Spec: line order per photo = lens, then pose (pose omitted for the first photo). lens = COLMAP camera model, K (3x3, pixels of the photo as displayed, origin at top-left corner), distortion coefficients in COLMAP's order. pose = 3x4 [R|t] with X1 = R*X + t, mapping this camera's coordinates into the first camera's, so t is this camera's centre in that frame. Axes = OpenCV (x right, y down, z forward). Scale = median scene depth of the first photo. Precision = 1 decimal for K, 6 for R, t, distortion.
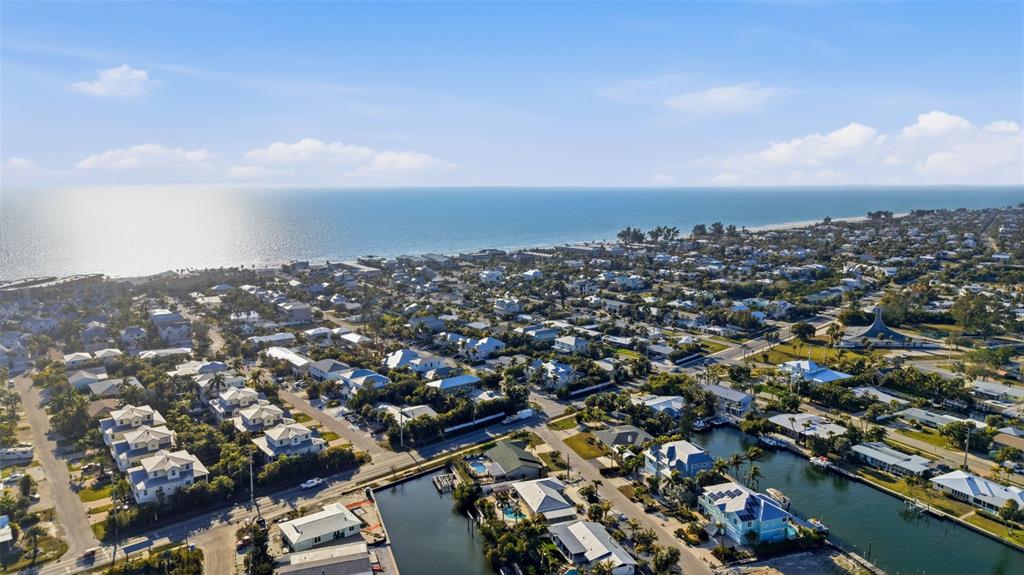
lens RADIAL K [[700.7, 0, 512.0], [0, 700.7, 287.5], [0, 0, 1]] dist [0.059808, -0.049495]
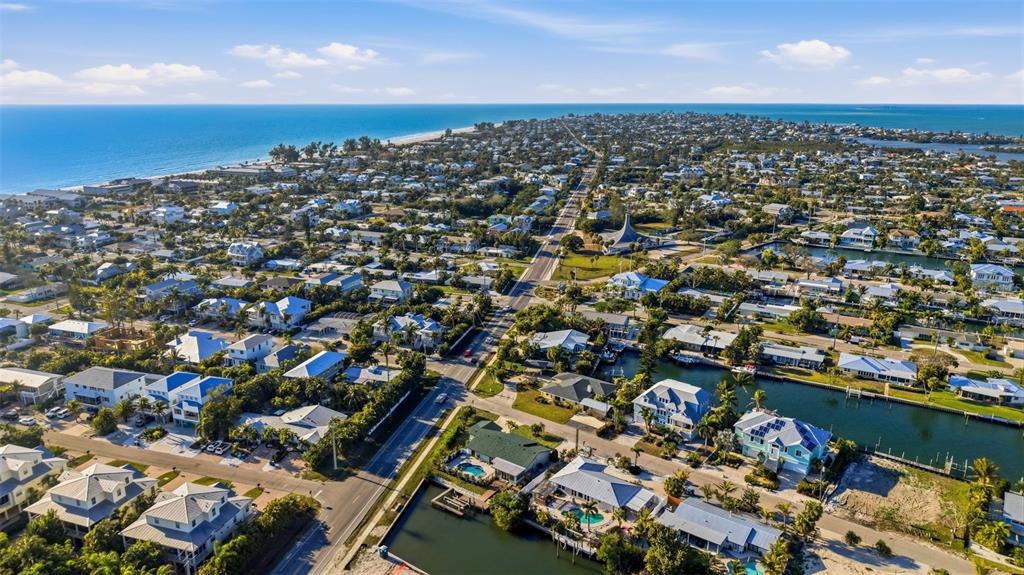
lens RADIAL K [[700.7, 0, 512.0], [0, 700.7, 287.5], [0, 0, 1]] dist [0.059808, -0.049495]
pose [[0.826989, -0.144981, 0.543203, -0.312644], [0.078197, 0.986449, 0.144234, -0.039811], [-0.556754, -0.076802, 0.827120, 0.269589]]
